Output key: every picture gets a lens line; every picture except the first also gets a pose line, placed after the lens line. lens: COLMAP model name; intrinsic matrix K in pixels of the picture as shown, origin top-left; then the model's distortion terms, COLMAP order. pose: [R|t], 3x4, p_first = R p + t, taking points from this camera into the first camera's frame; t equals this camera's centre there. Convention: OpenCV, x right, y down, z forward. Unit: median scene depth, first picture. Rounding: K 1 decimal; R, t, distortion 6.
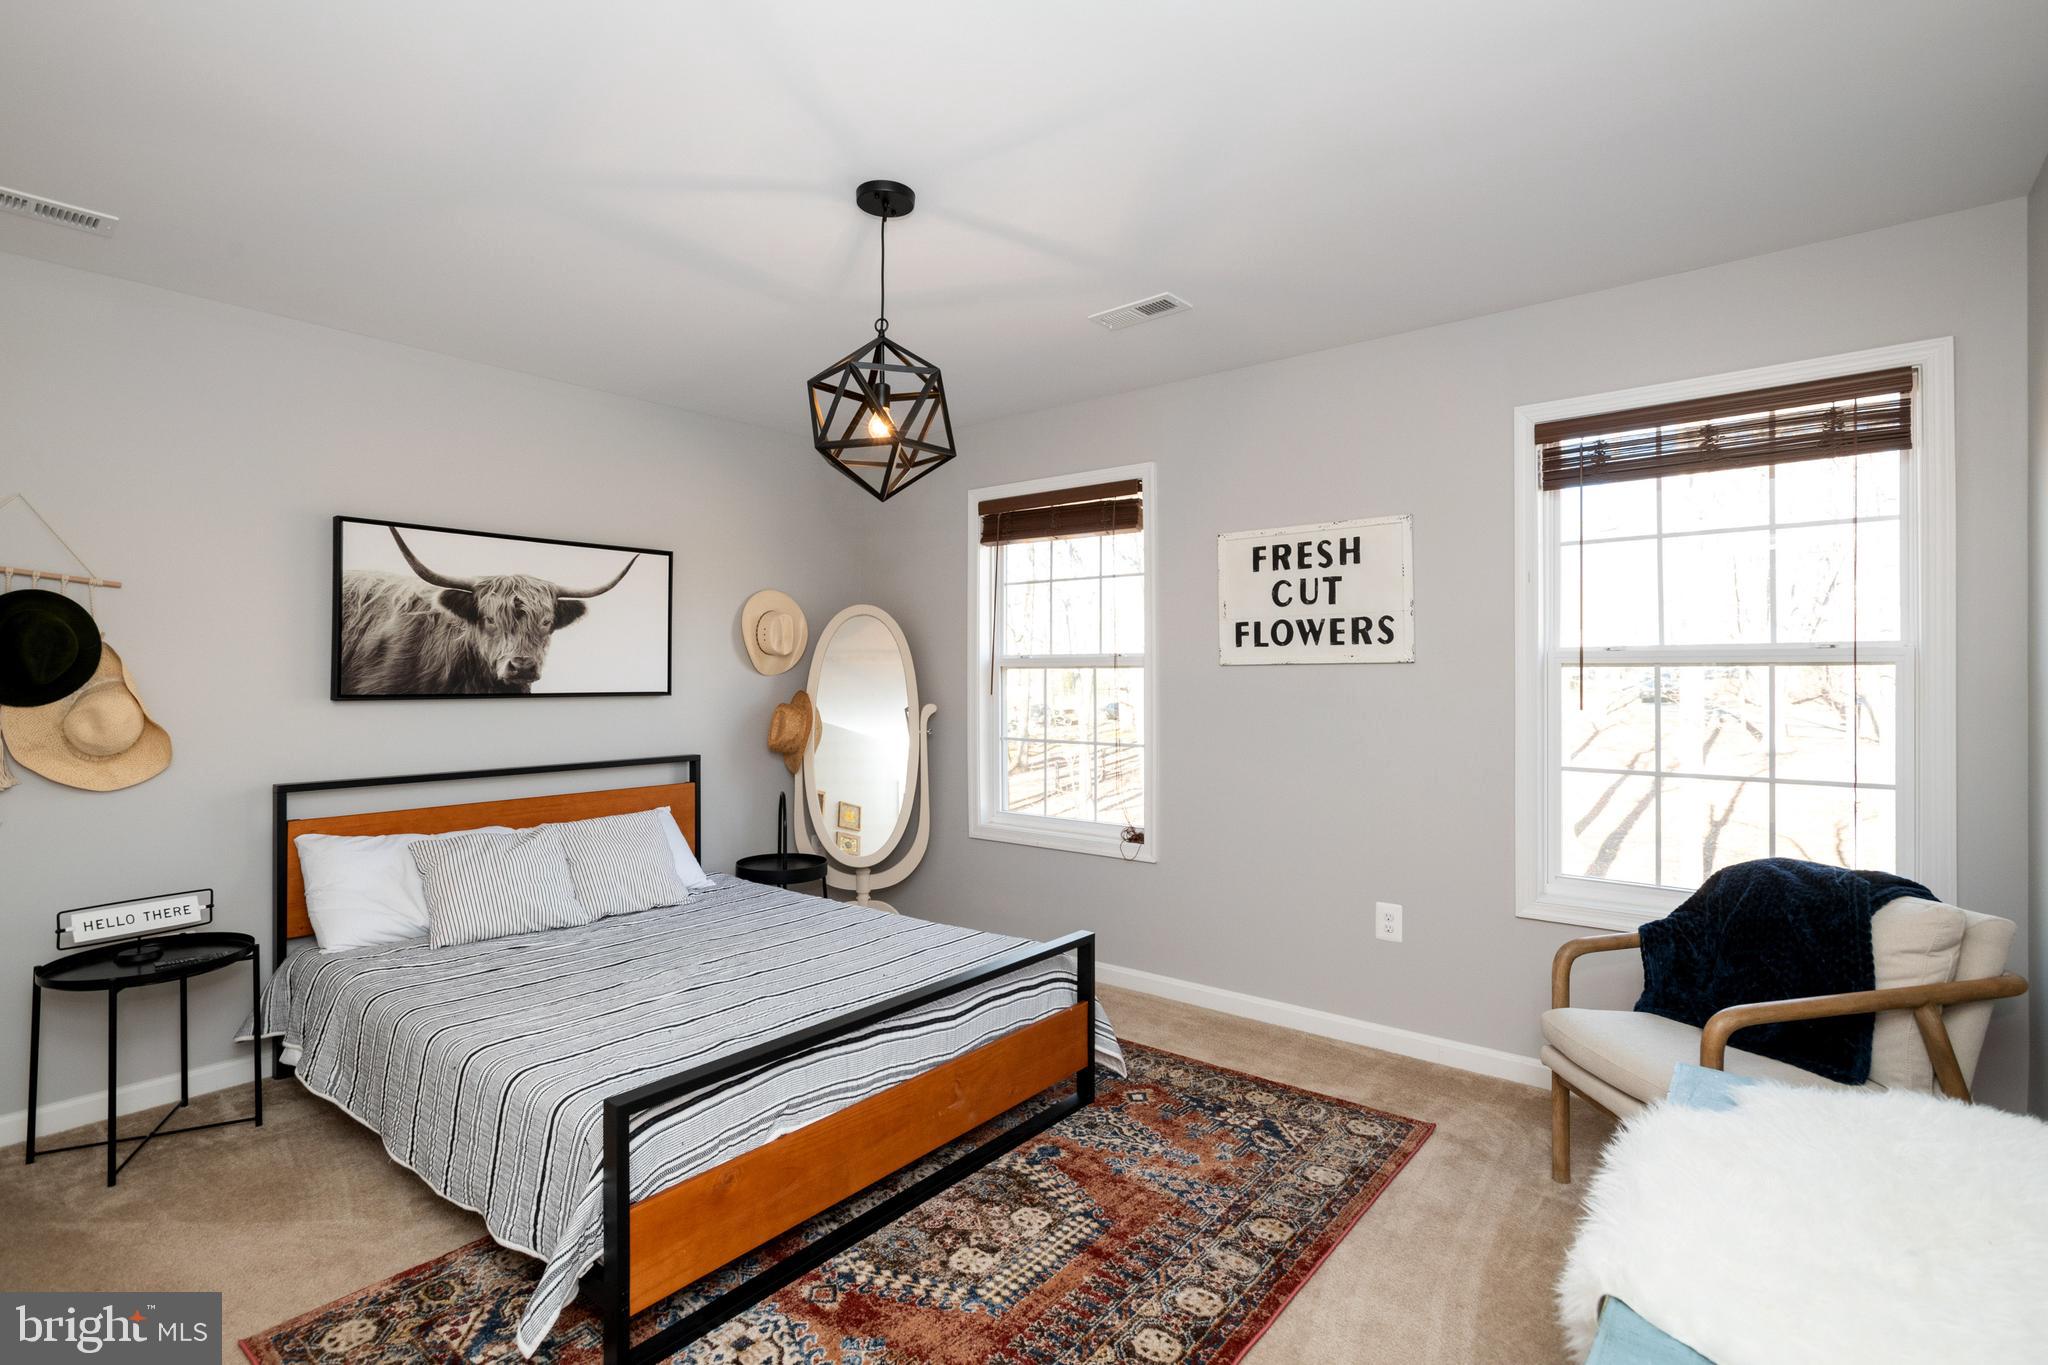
lens RADIAL K [[979.6, 0, 1006.0], [0, 979.6, 684.9], [0, 0, 1]] dist [-0.005576, 0.002203]
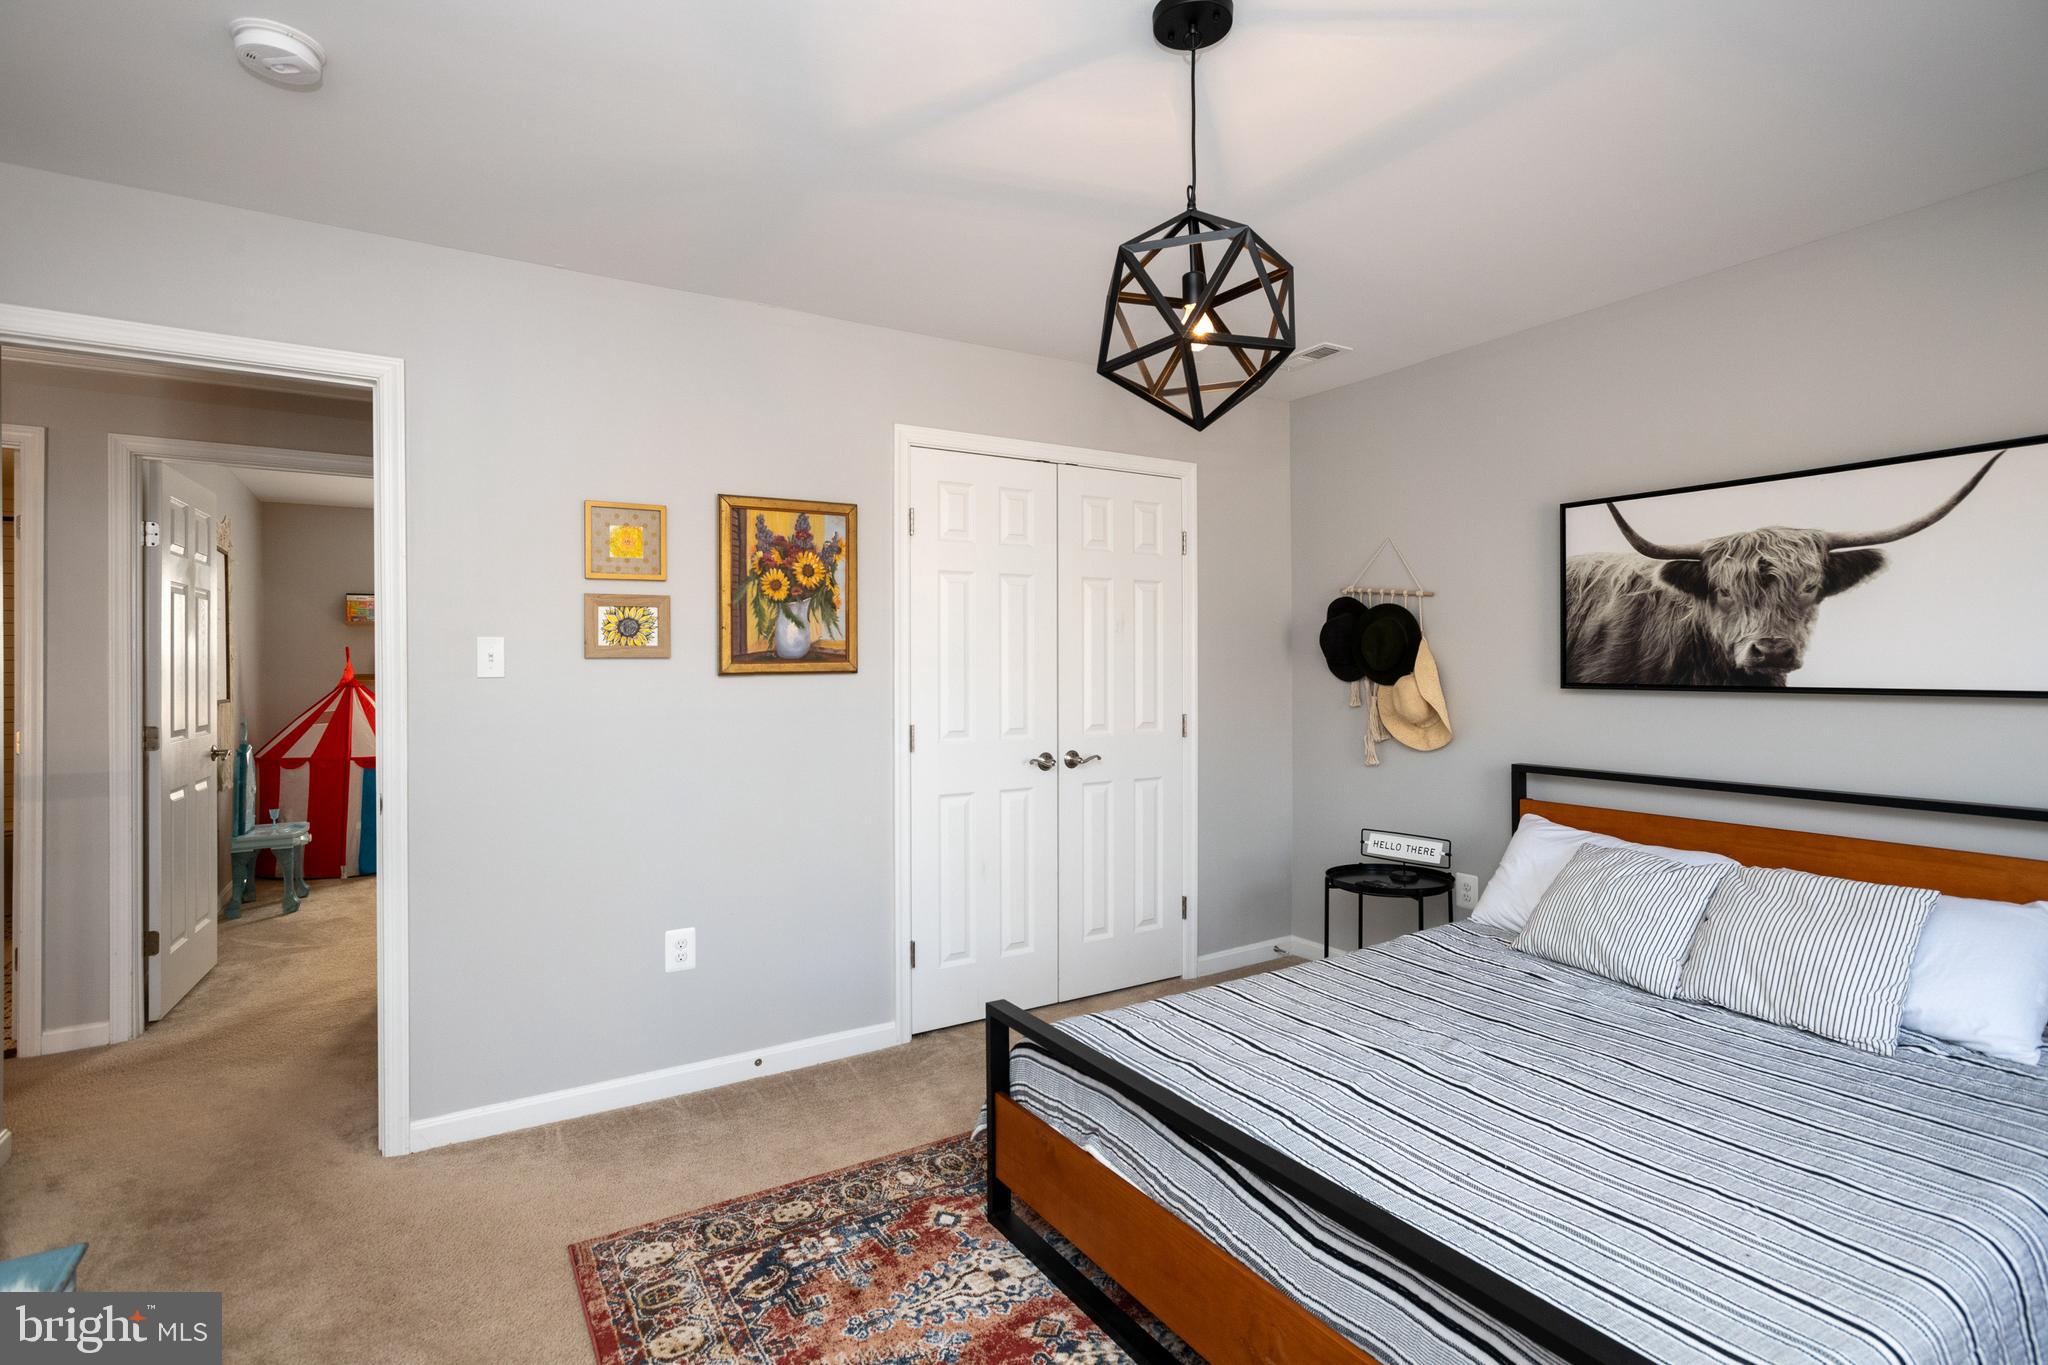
lens RADIAL K [[979.6, 0, 1038.0], [0, 979.6, 673.1], [0, 0, 1]] dist [-0.005576, 0.002203]
pose [[-0.311100, 0.012239, -0.950298, 0.412750], [-0.003315, 0.999897, 0.013963, -0.010905], [0.950371, 0.007494, -0.311027, 0.753320]]
